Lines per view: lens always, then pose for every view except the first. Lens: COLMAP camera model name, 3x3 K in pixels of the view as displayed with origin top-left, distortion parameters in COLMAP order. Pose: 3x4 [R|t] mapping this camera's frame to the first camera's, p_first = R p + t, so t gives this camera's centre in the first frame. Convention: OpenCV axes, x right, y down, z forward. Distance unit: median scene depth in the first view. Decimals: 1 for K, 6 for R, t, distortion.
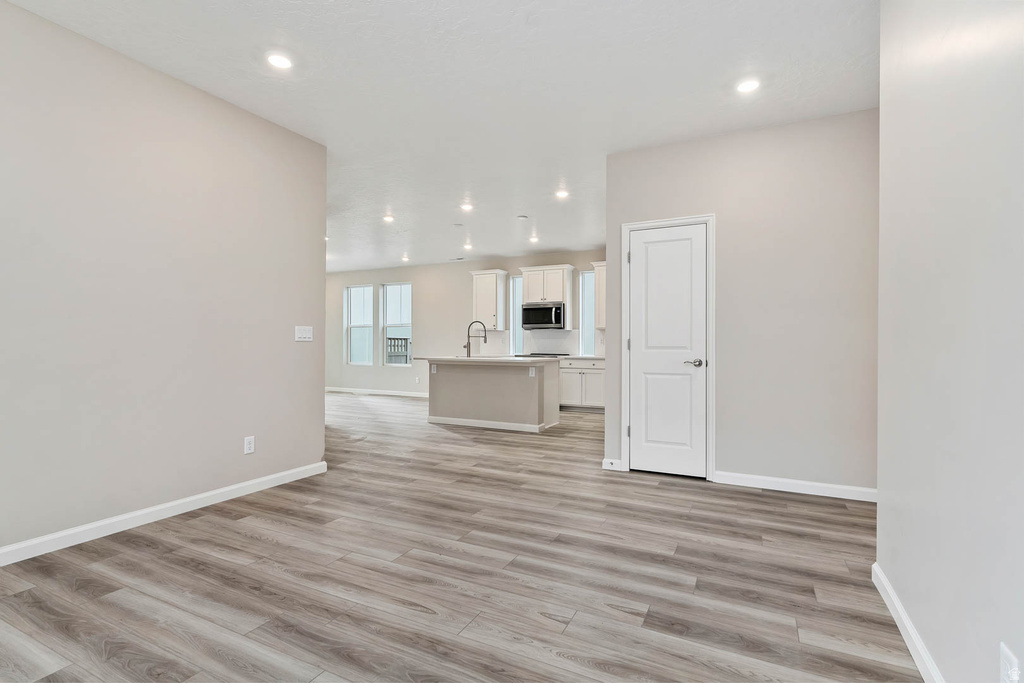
lens RADIAL K [[487.6, 0, 508.3], [0, 487.6, 341.9], [0, 0, 1]] dist [-0.001927, -0.000164]
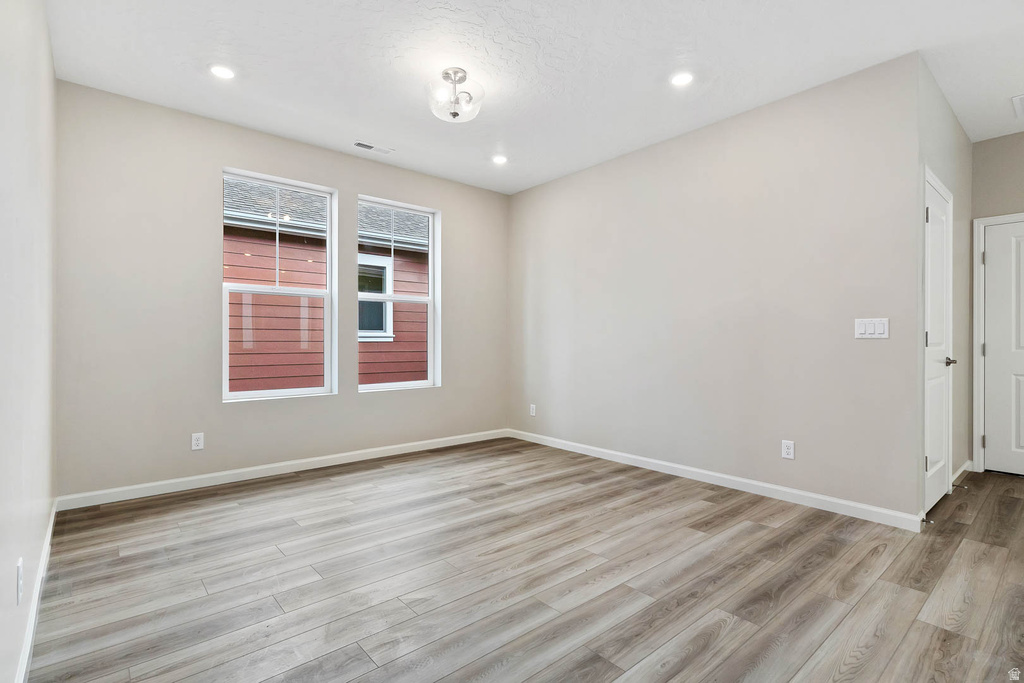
lens RADIAL K [[487.6, 0, 508.3], [0, 487.6, 341.9], [0, 0, 1]] dist [-0.001927, -0.000164]
pose [[-0.378773, 0.000042, -0.925490, 0.708845], [0.000399, 1.000000, -0.000119, 0.004069], [0.925490, -0.000415, -0.378773, 1.116393]]
